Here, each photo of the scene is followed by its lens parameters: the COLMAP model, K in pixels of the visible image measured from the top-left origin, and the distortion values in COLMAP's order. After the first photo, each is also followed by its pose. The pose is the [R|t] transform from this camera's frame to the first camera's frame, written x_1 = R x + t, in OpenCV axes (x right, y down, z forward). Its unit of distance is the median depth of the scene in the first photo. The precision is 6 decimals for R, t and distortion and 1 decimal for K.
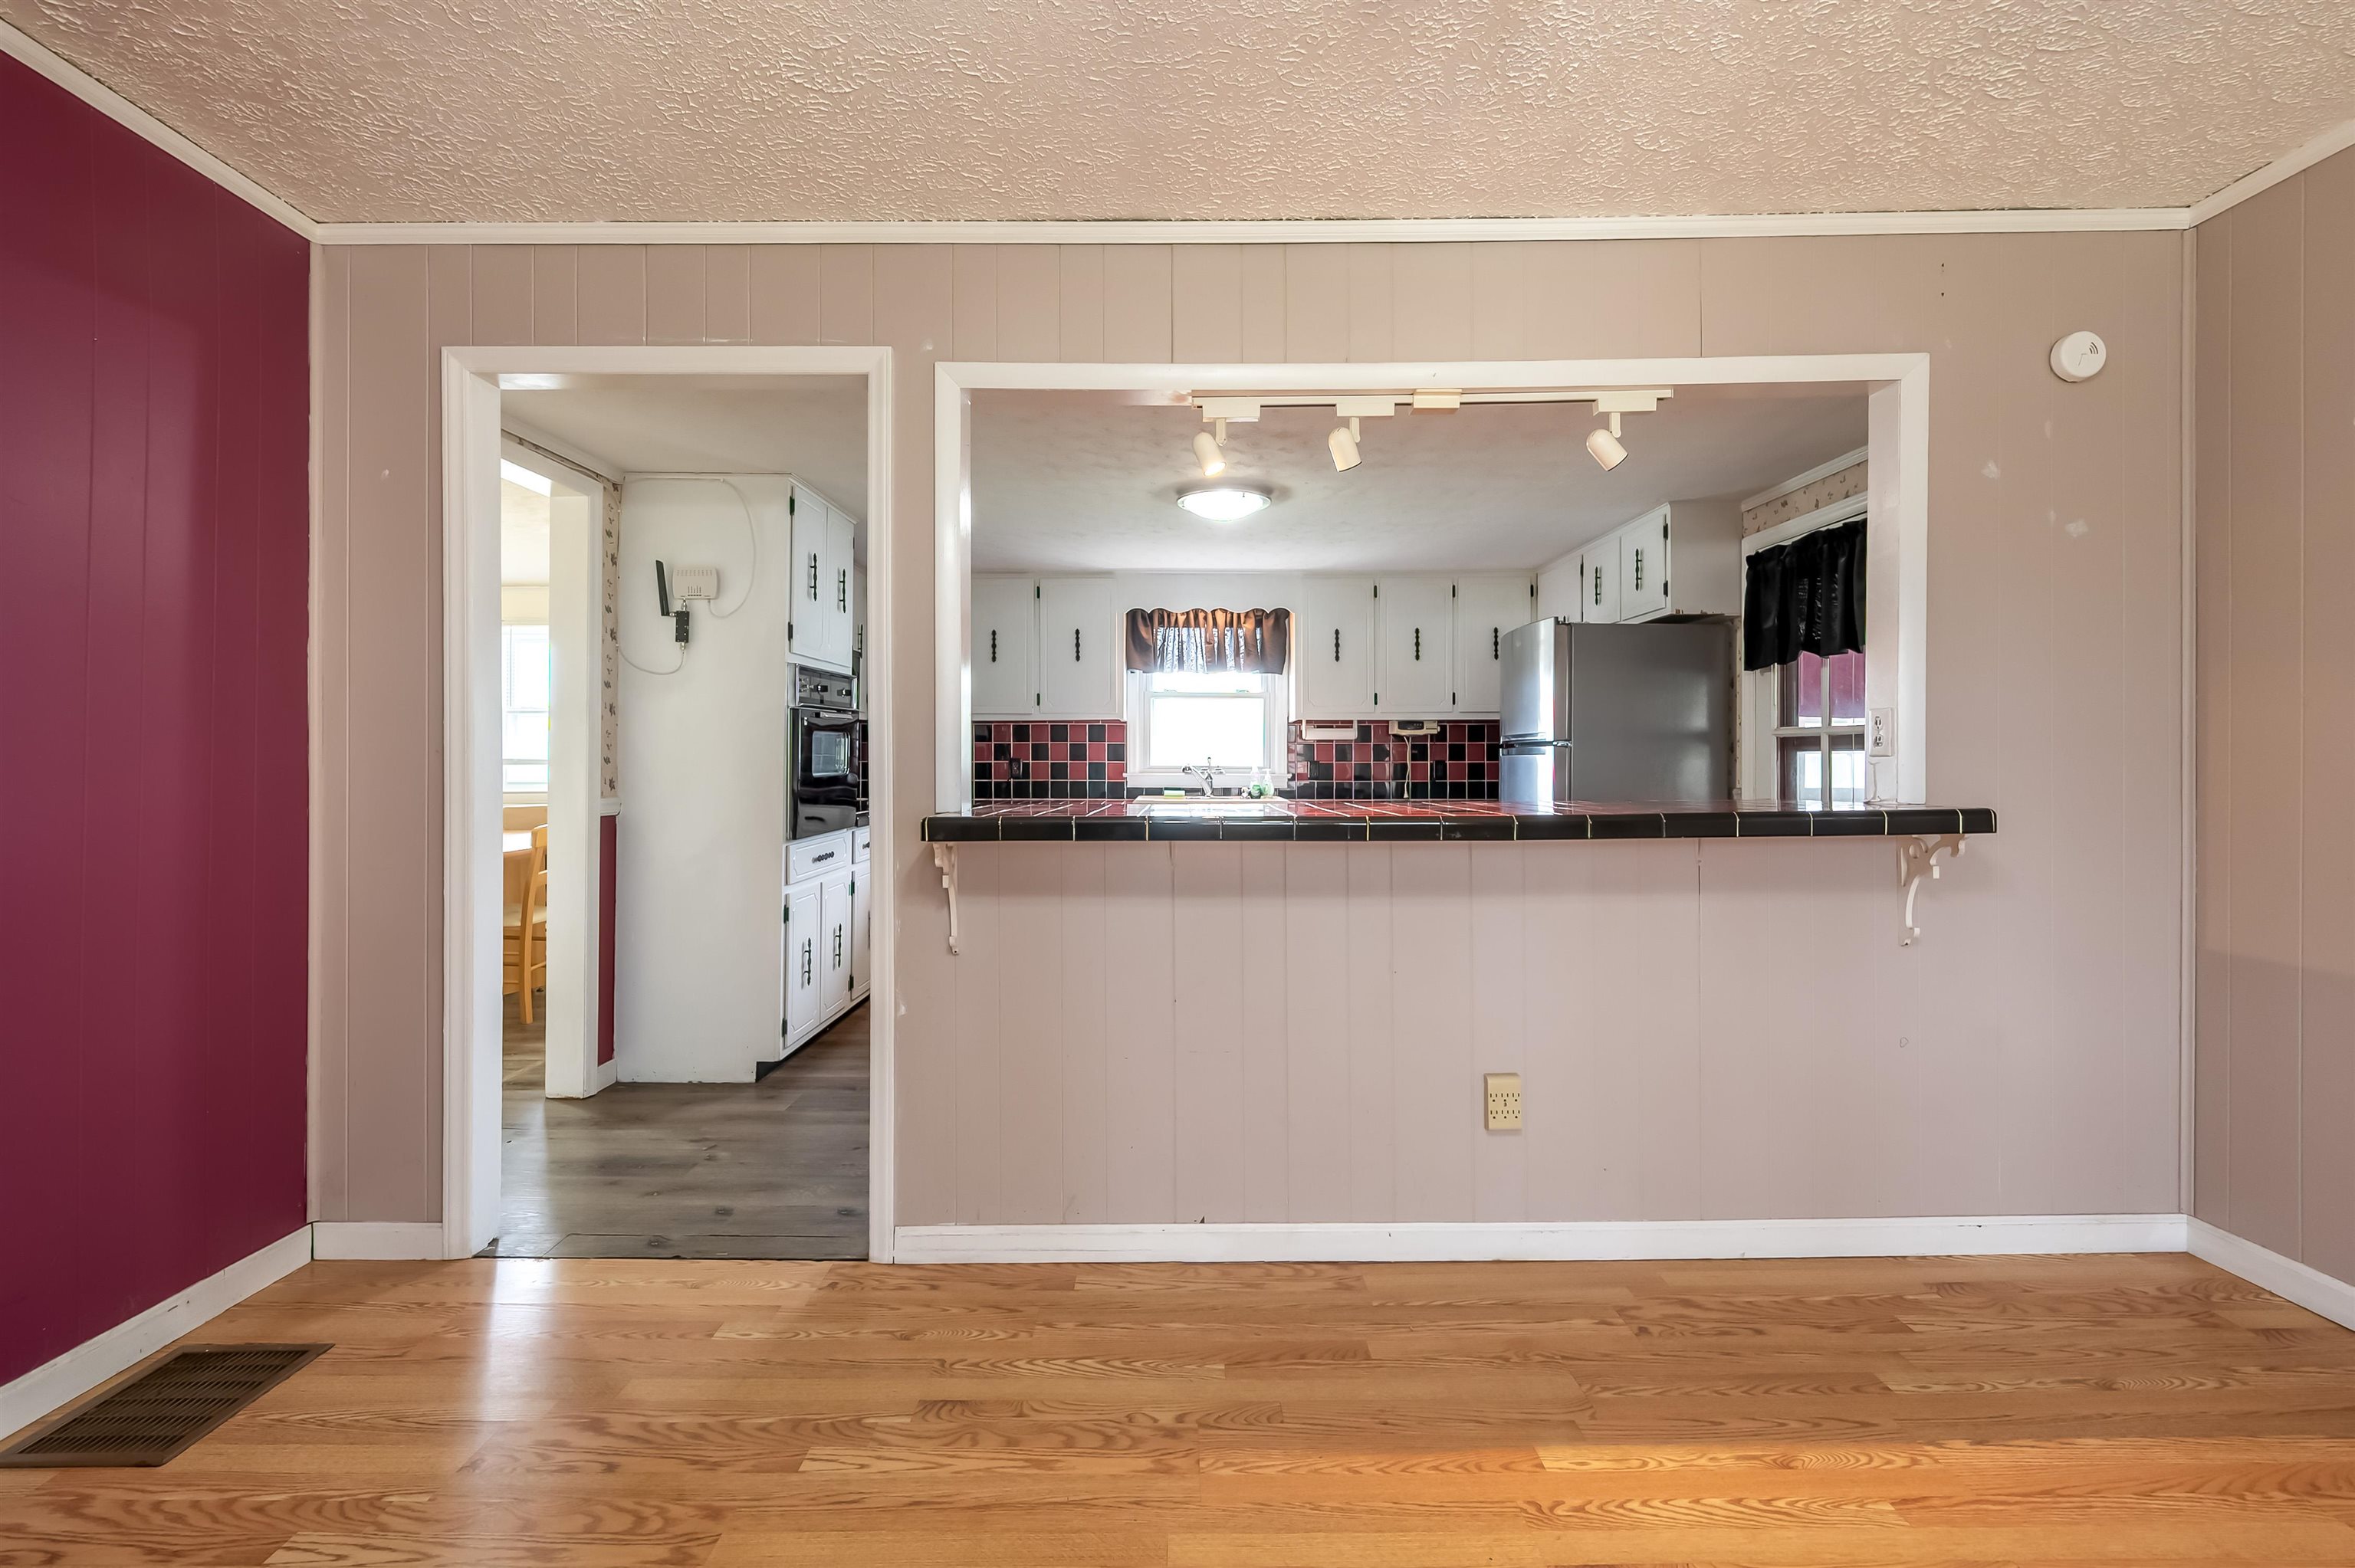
lens RADIAL K [[1028.1, 0, 1171.9], [0, 1028.1, 761.9], [0, 0, 1]] dist [-0.000753, 0.000171]
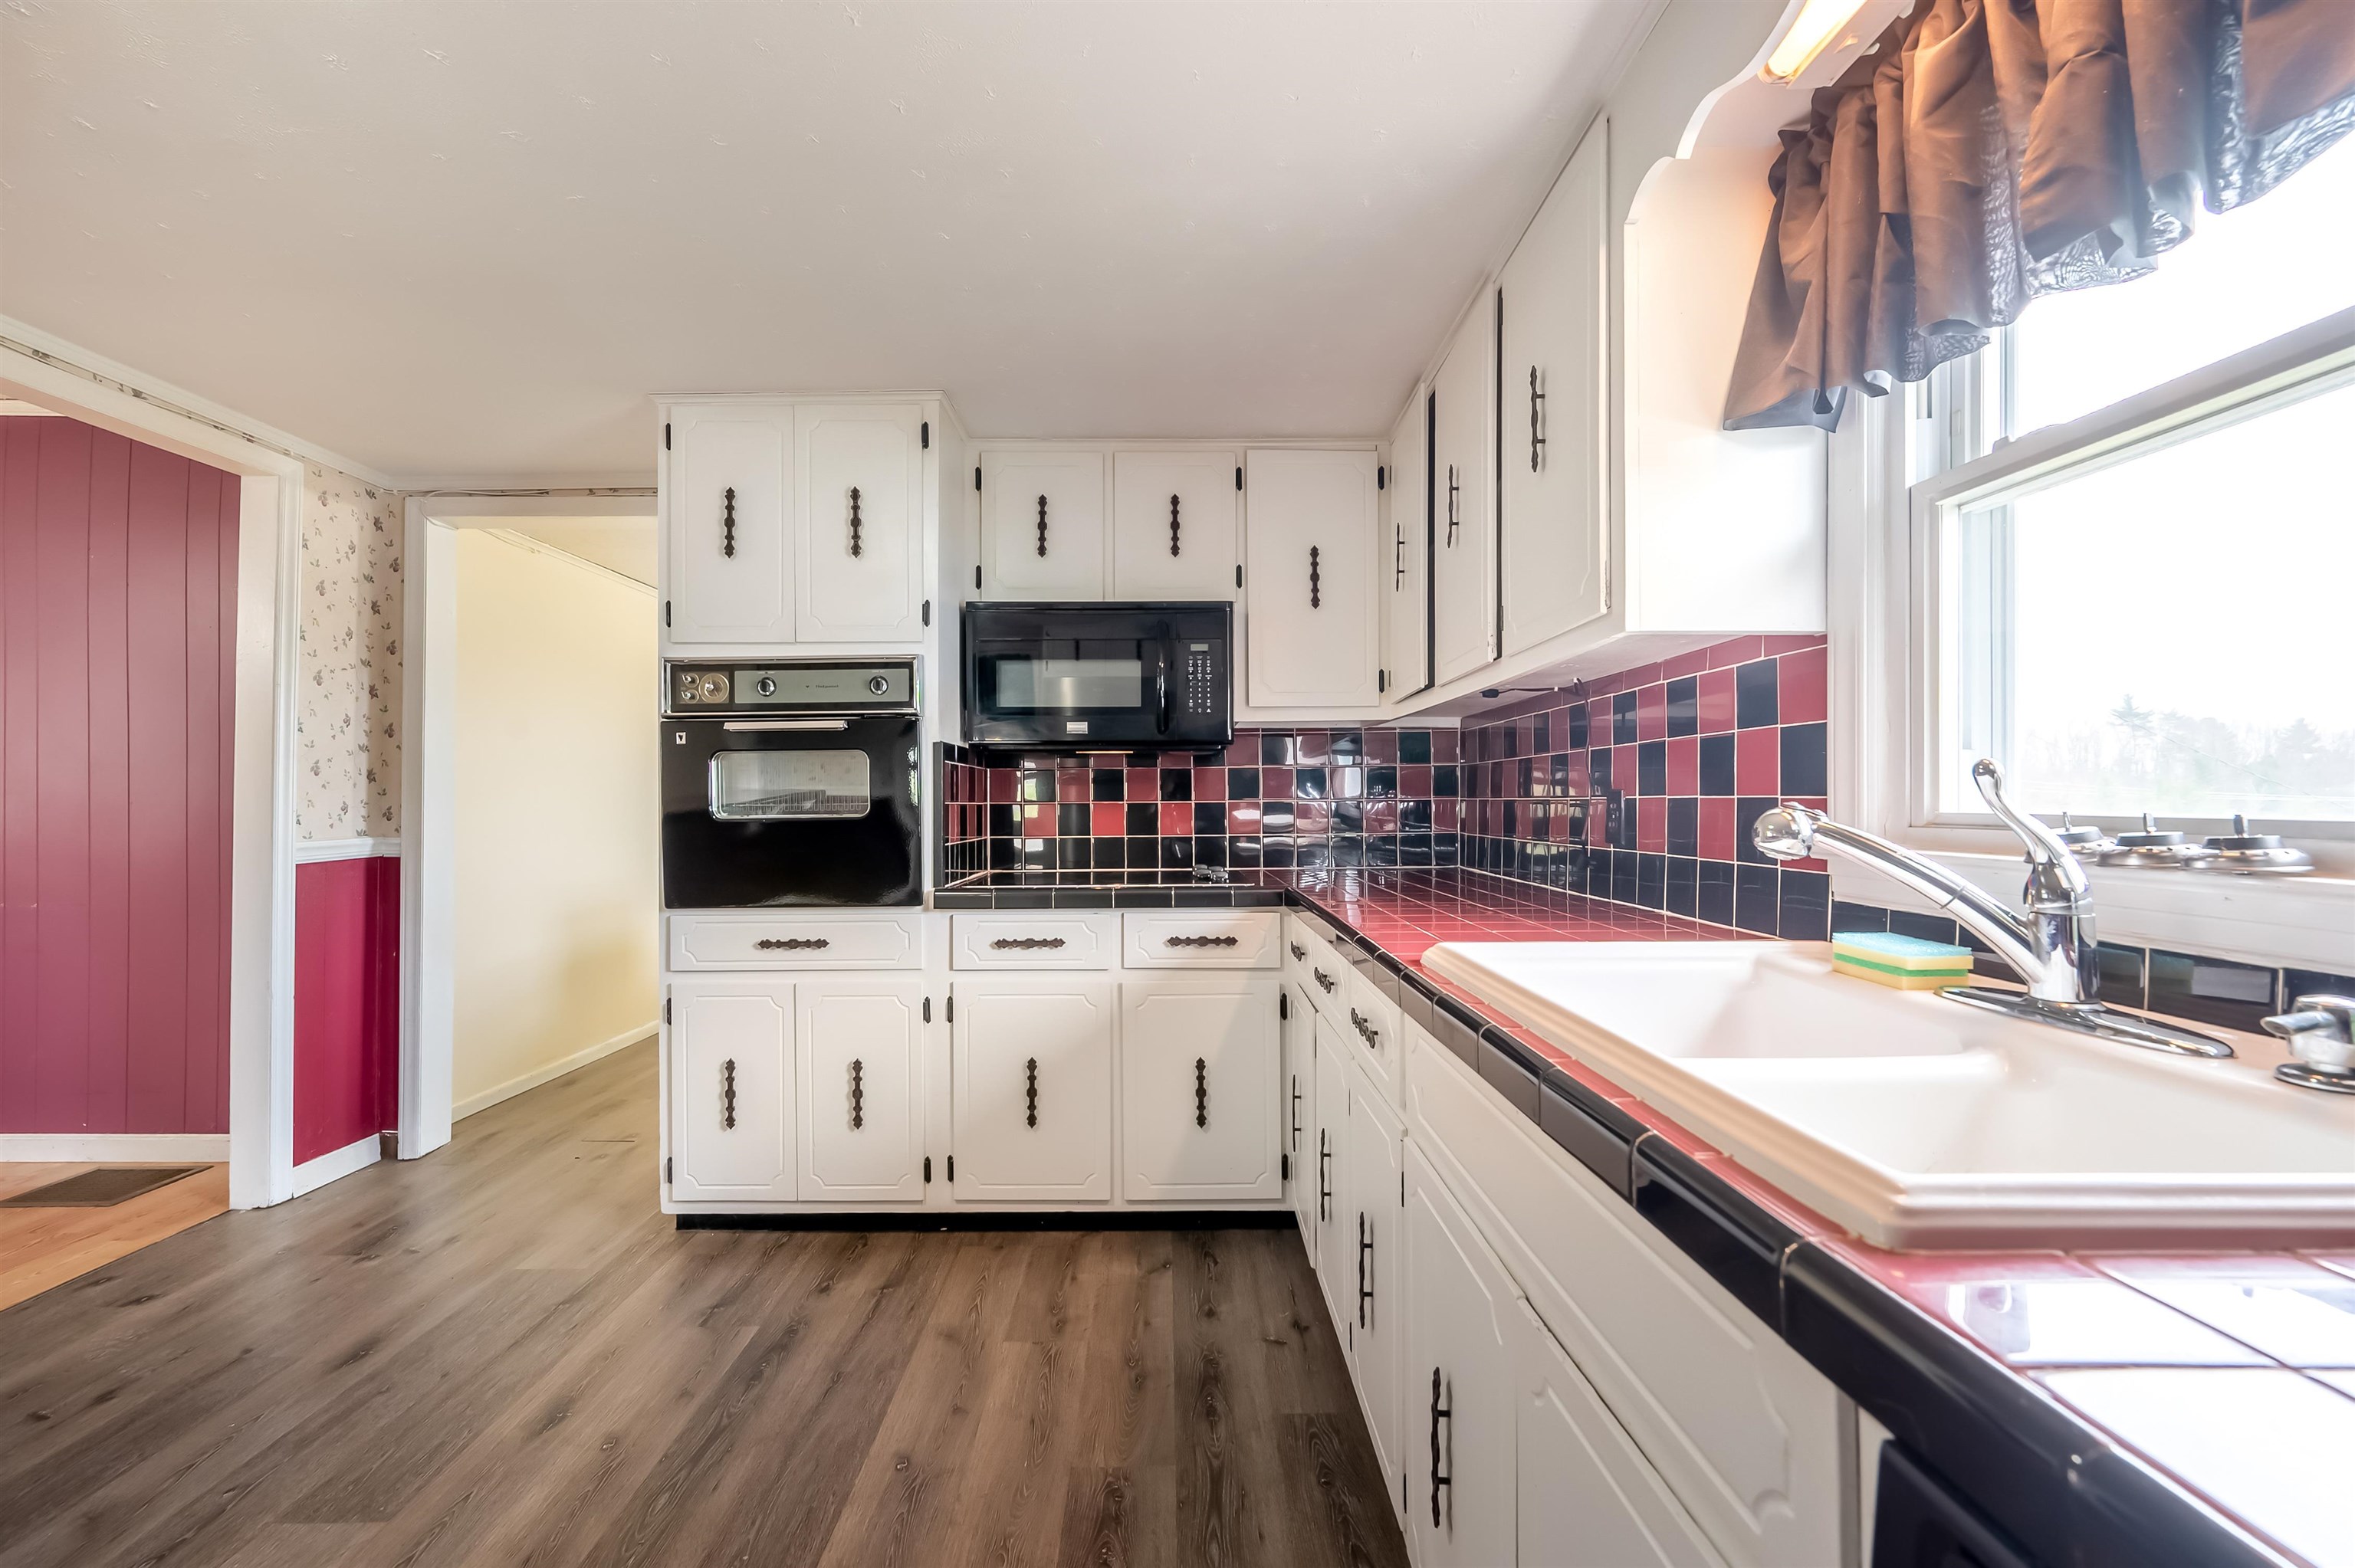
lens RADIAL K [[950.5, 0, 1181.7], [0, 950.5, 800.7], [0, 0, 1]] dist [0.001846, 0.000380]
pose [[0.029961, -0.000408, -0.999551, 0.286478], [0.001875, 0.999998, -0.000352, 0.004147], [0.999549, -0.001864, 0.029961, 1.293644]]
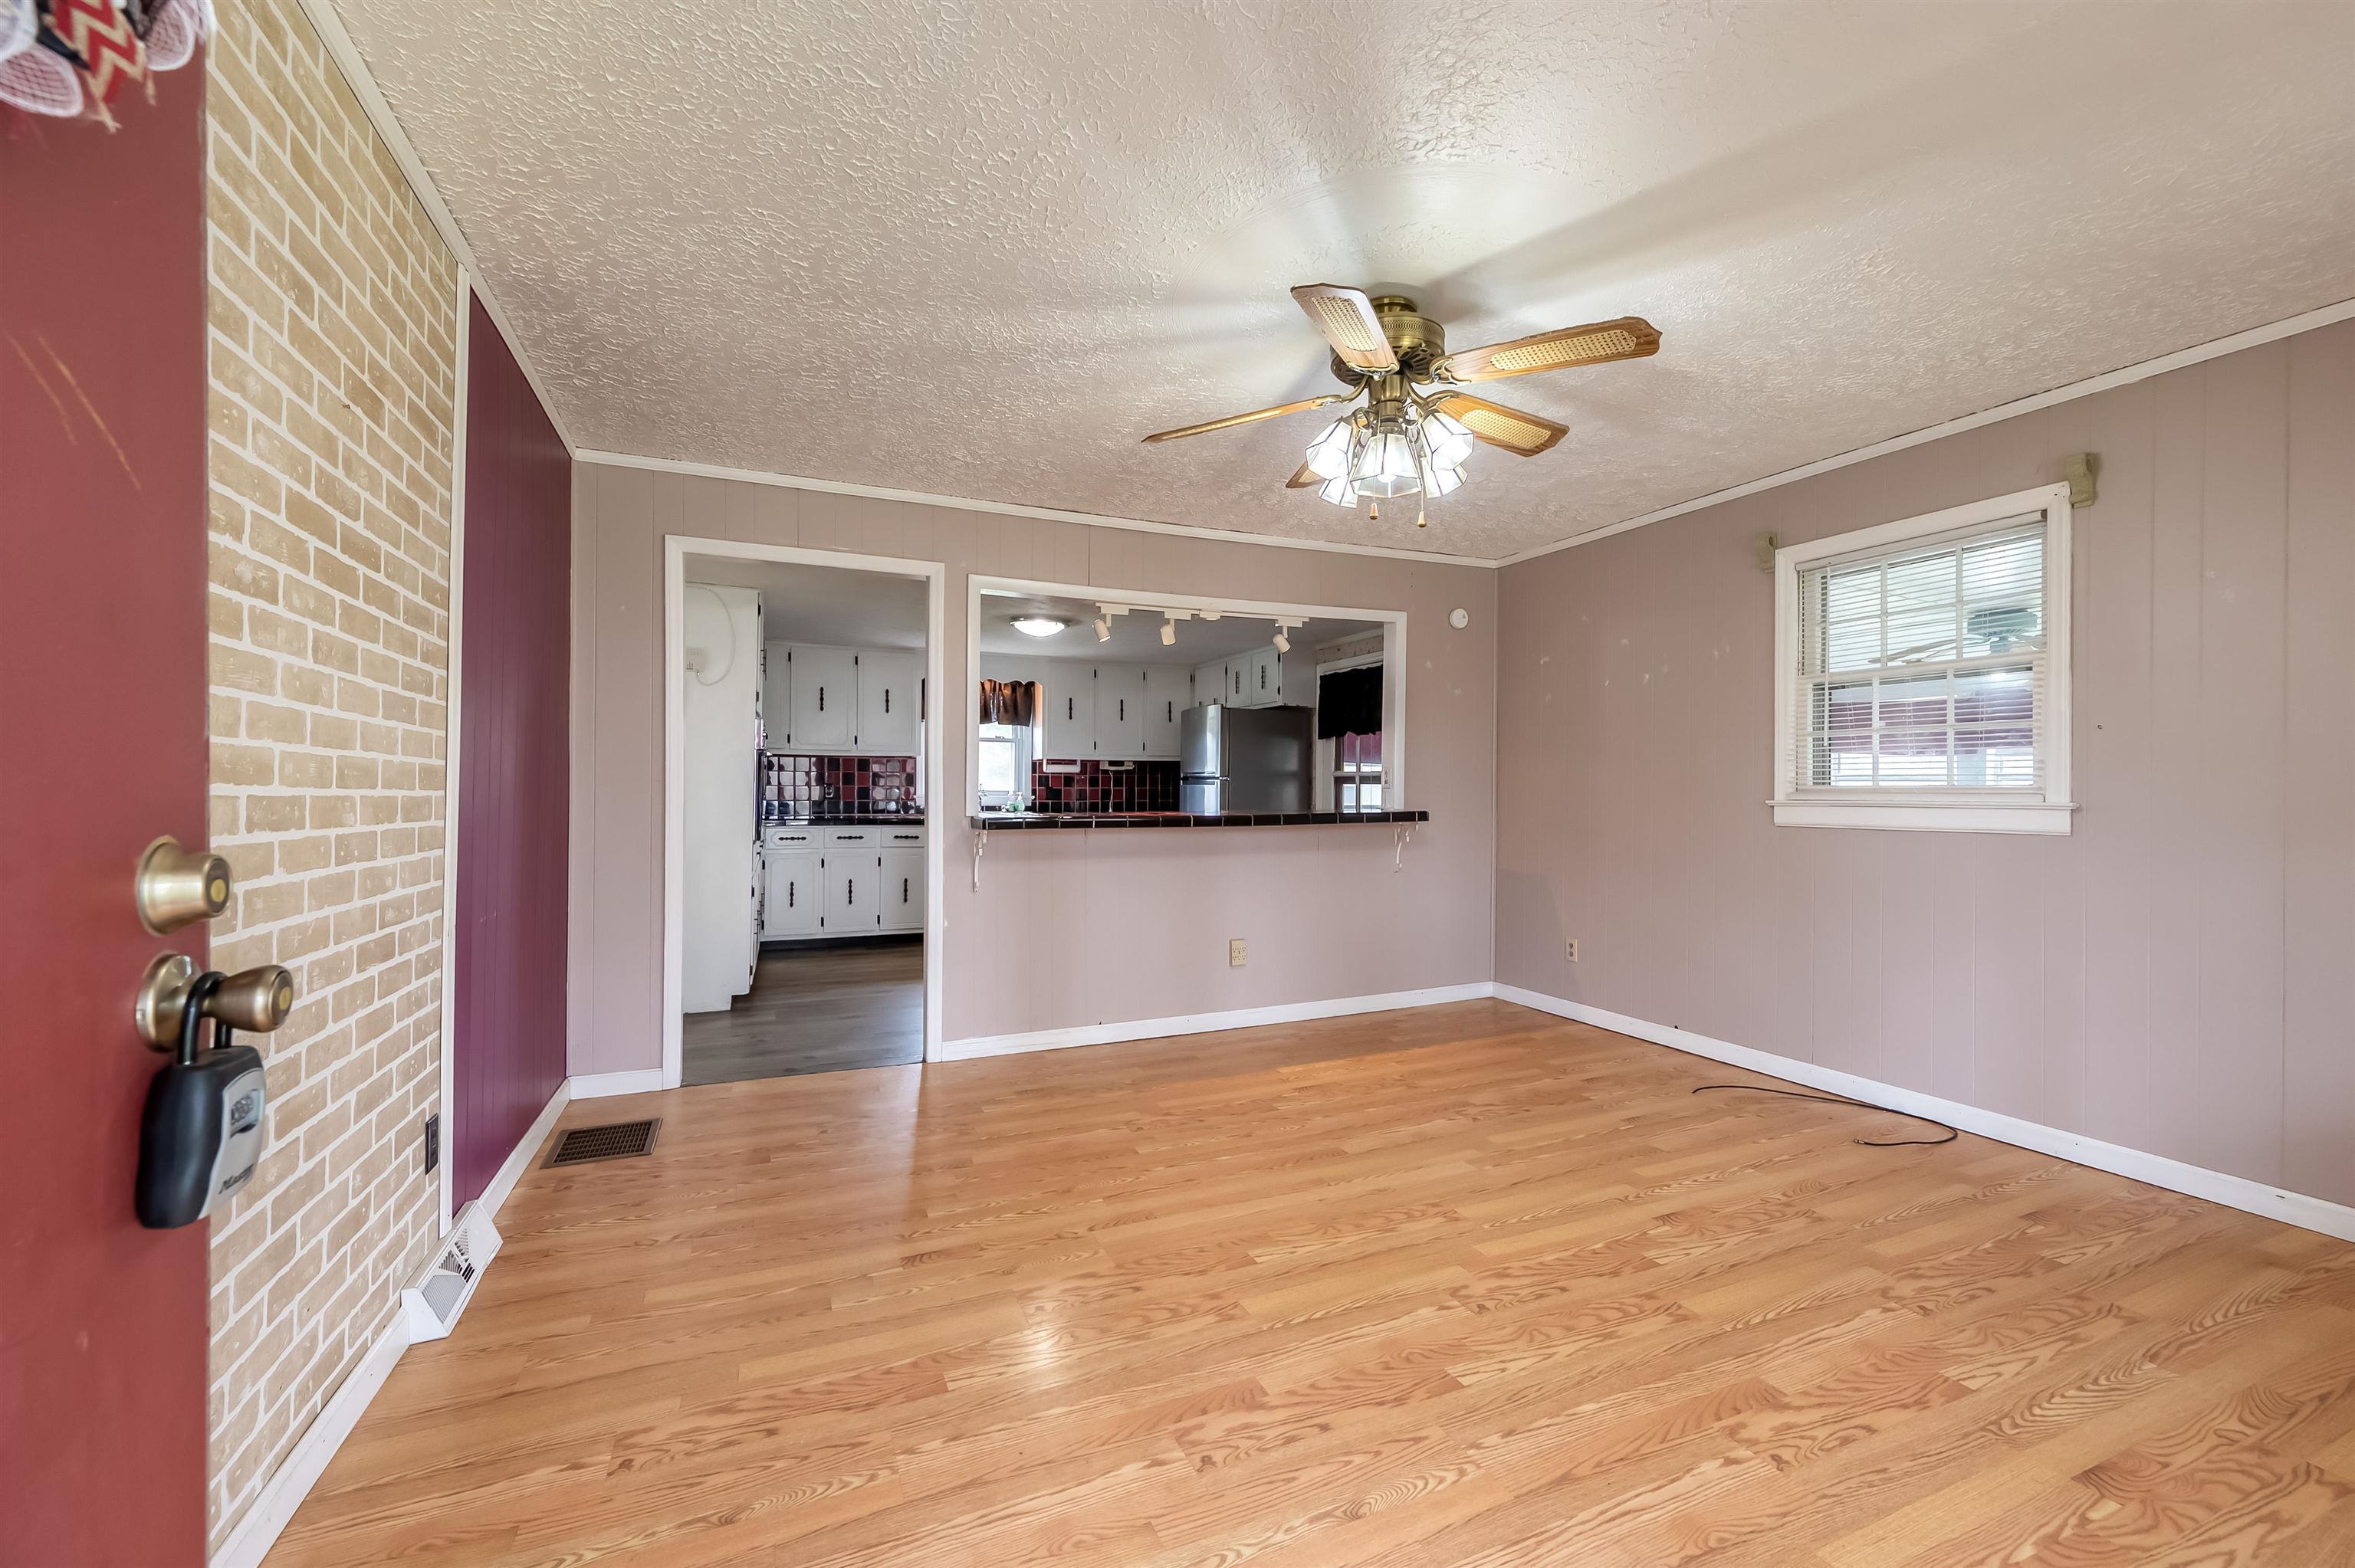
lens RADIAL K [[947.0, 0, 1183.5], [0, 947.0, 775.5], [0, 0, 1]] dist [0.001429, 0.000211]
pose [[0.915409, 0.010883, 0.402377, -0.347530], [-0.006542, 0.999905, -0.012161, -0.003560], [-0.402471, 0.008500, 0.915393, -0.451006]]
